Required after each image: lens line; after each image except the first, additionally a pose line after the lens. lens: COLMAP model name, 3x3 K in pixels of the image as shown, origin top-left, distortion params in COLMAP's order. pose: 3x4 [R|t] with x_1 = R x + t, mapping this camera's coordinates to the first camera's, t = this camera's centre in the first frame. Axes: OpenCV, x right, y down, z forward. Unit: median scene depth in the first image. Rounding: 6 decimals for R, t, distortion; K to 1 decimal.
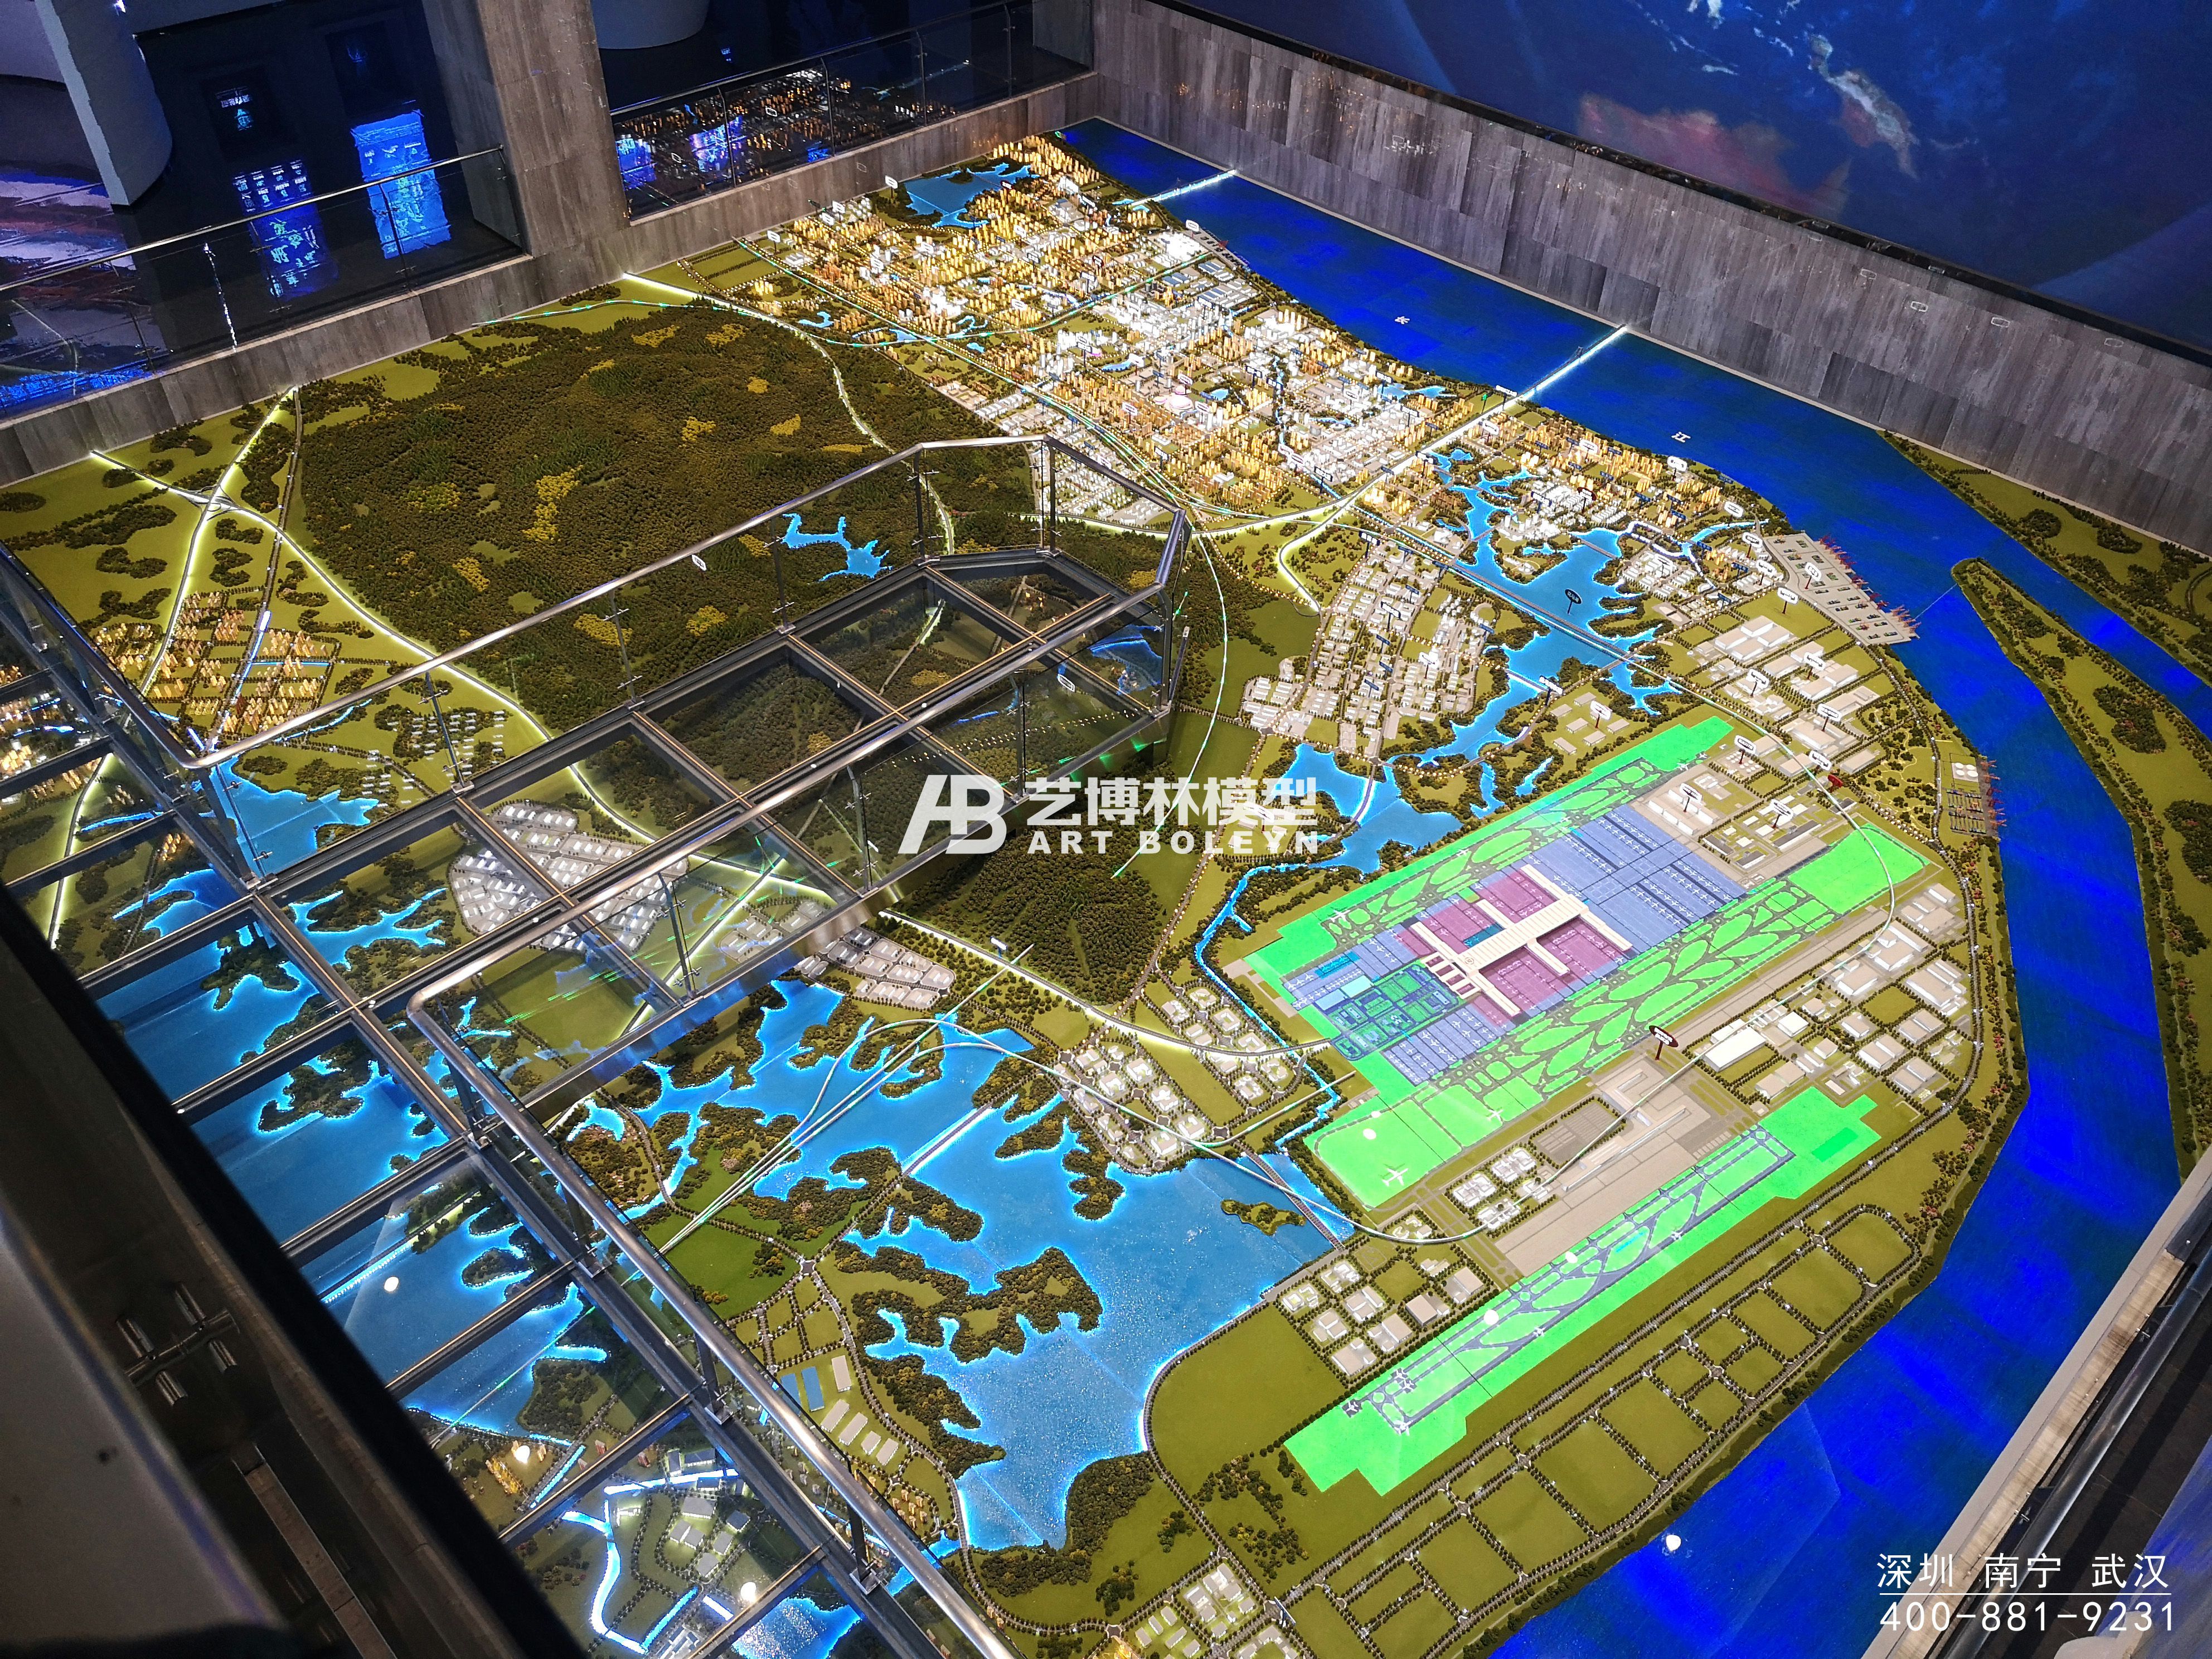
lens RADIAL K [[1722.8, 0, 1106.0], [0, 1722.8, 829.5], [0, 0, 1]] dist [0.131806, -0.187140]
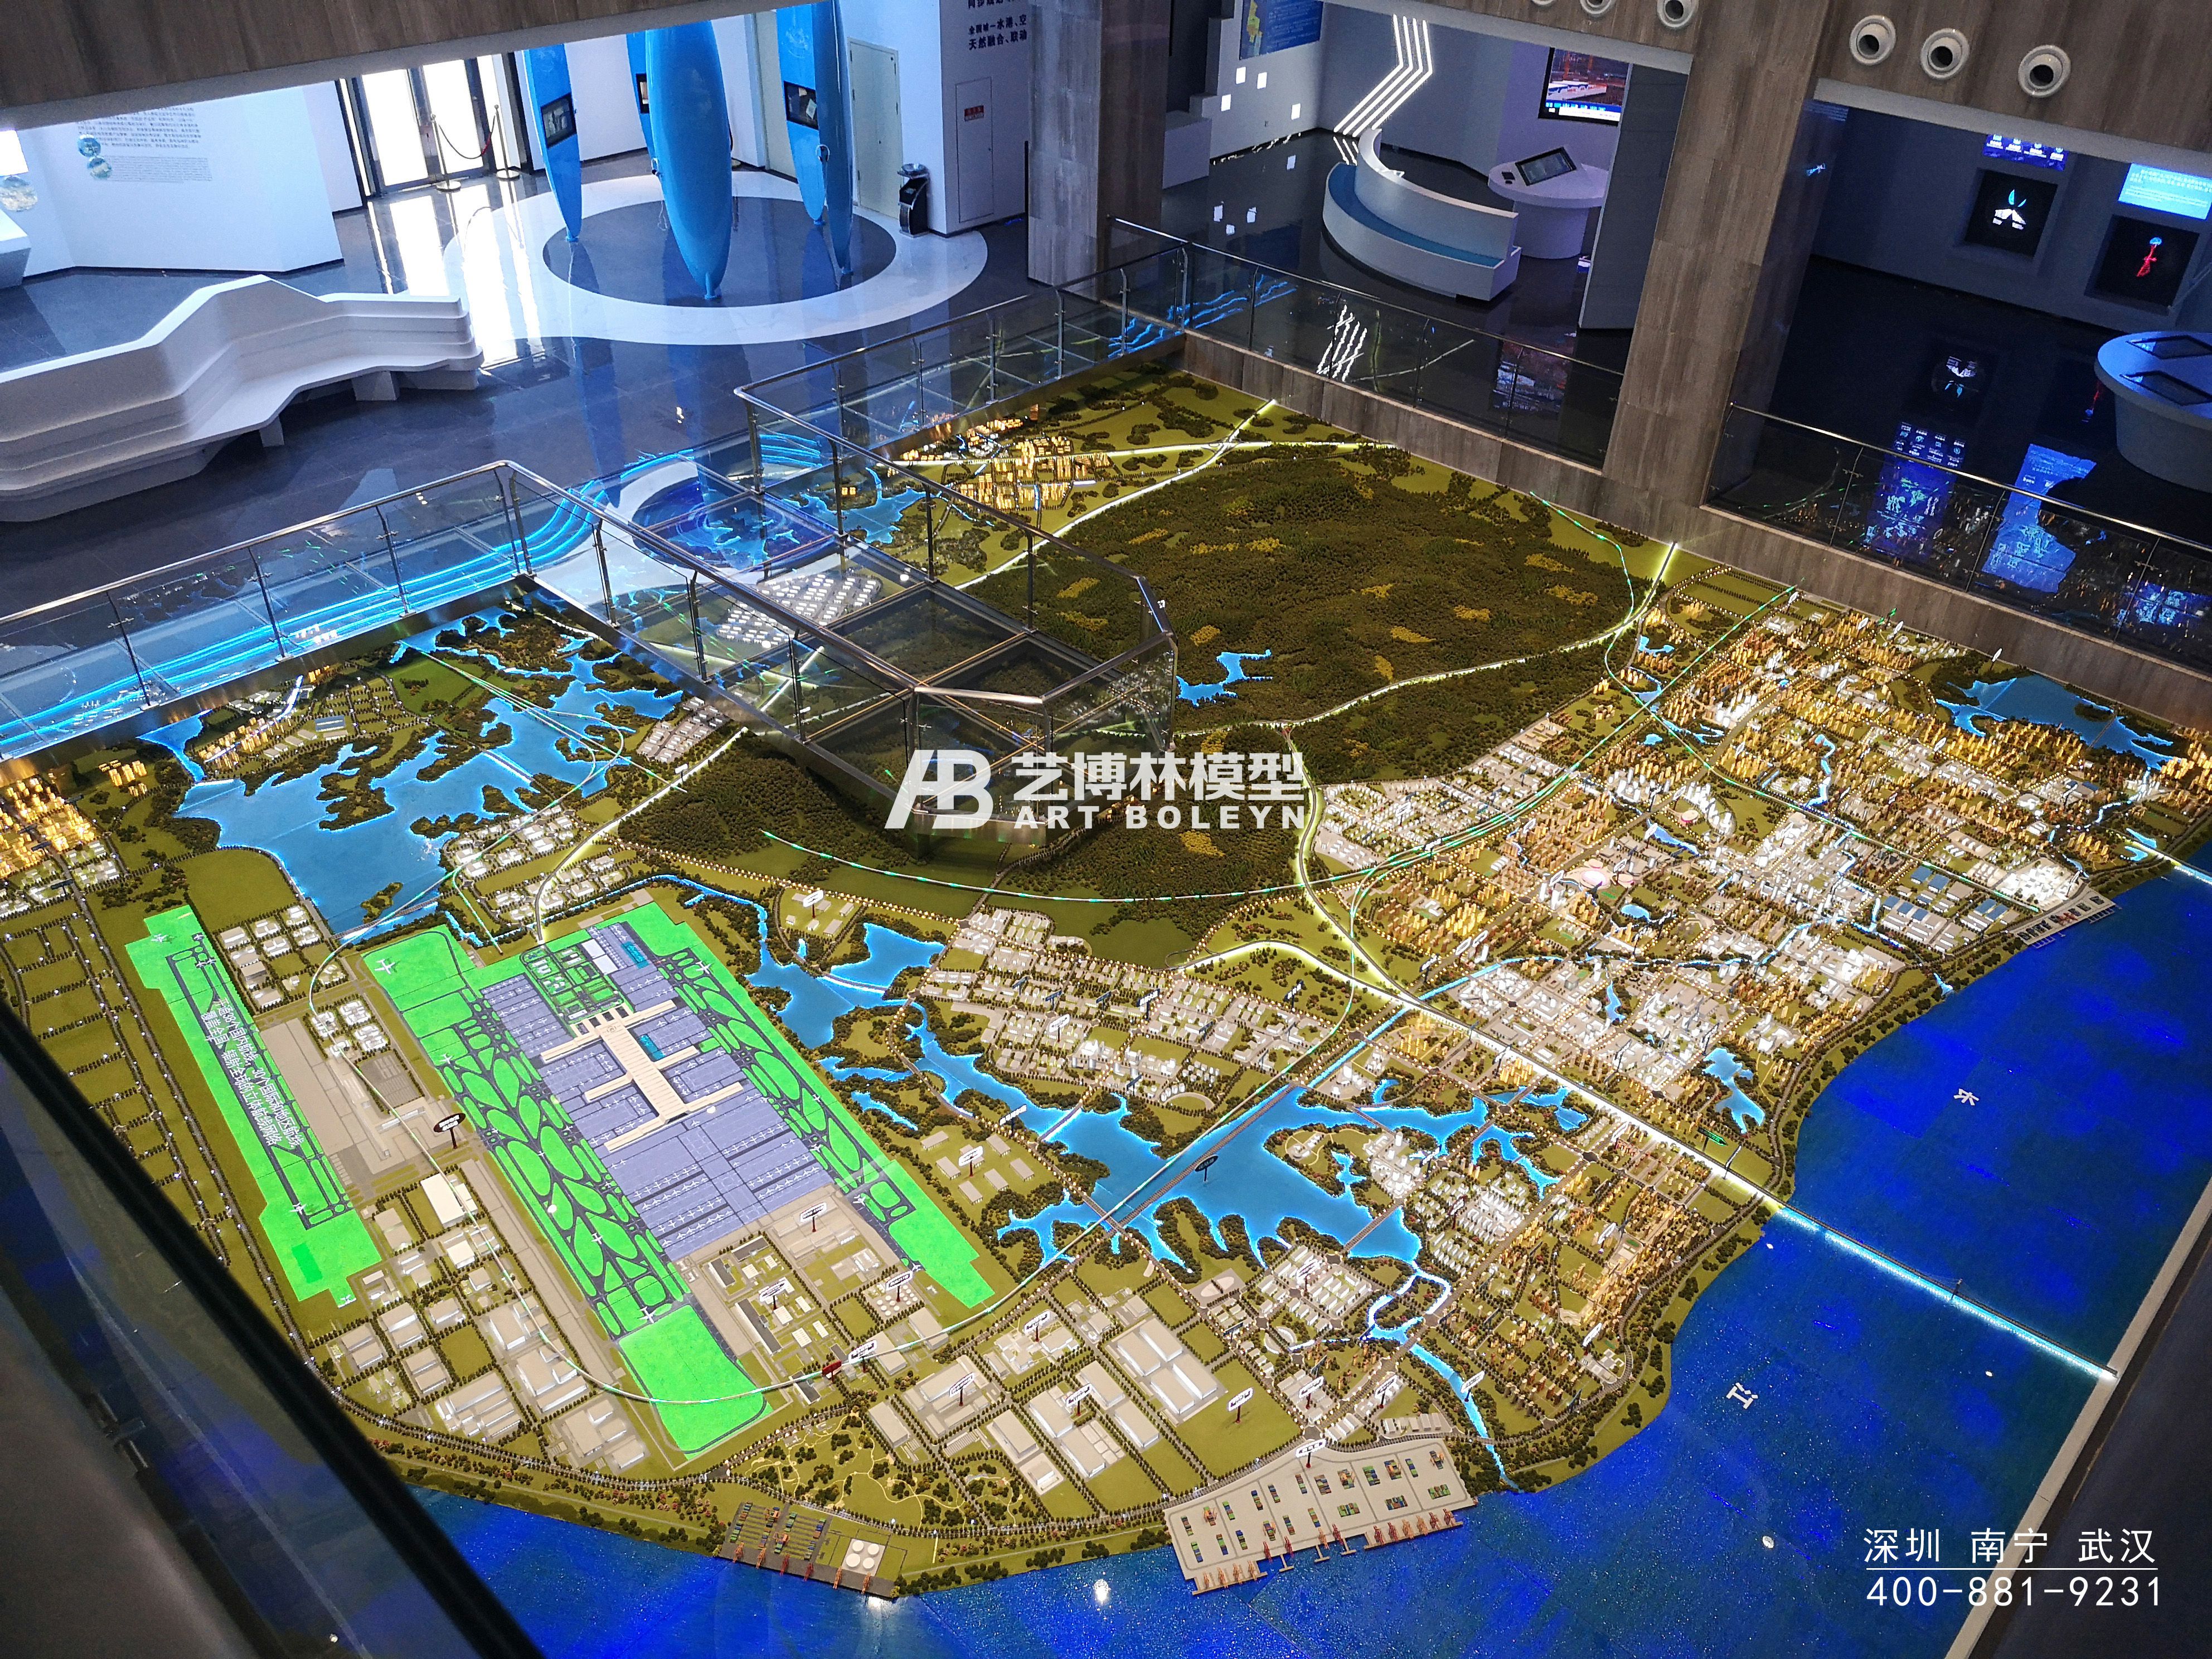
lens RADIAL K [[1722.8, 0, 1106.0], [0, 1722.8, 829.5], [0, 0, 1]] dist [0.131806, -0.187140]
pose [[0.039940, 0.569498, -0.821022, 0.833999], [-0.693640, 0.607236, 0.387463, -0.503106], [0.719213, 0.554018, 0.419280, 0.577865]]
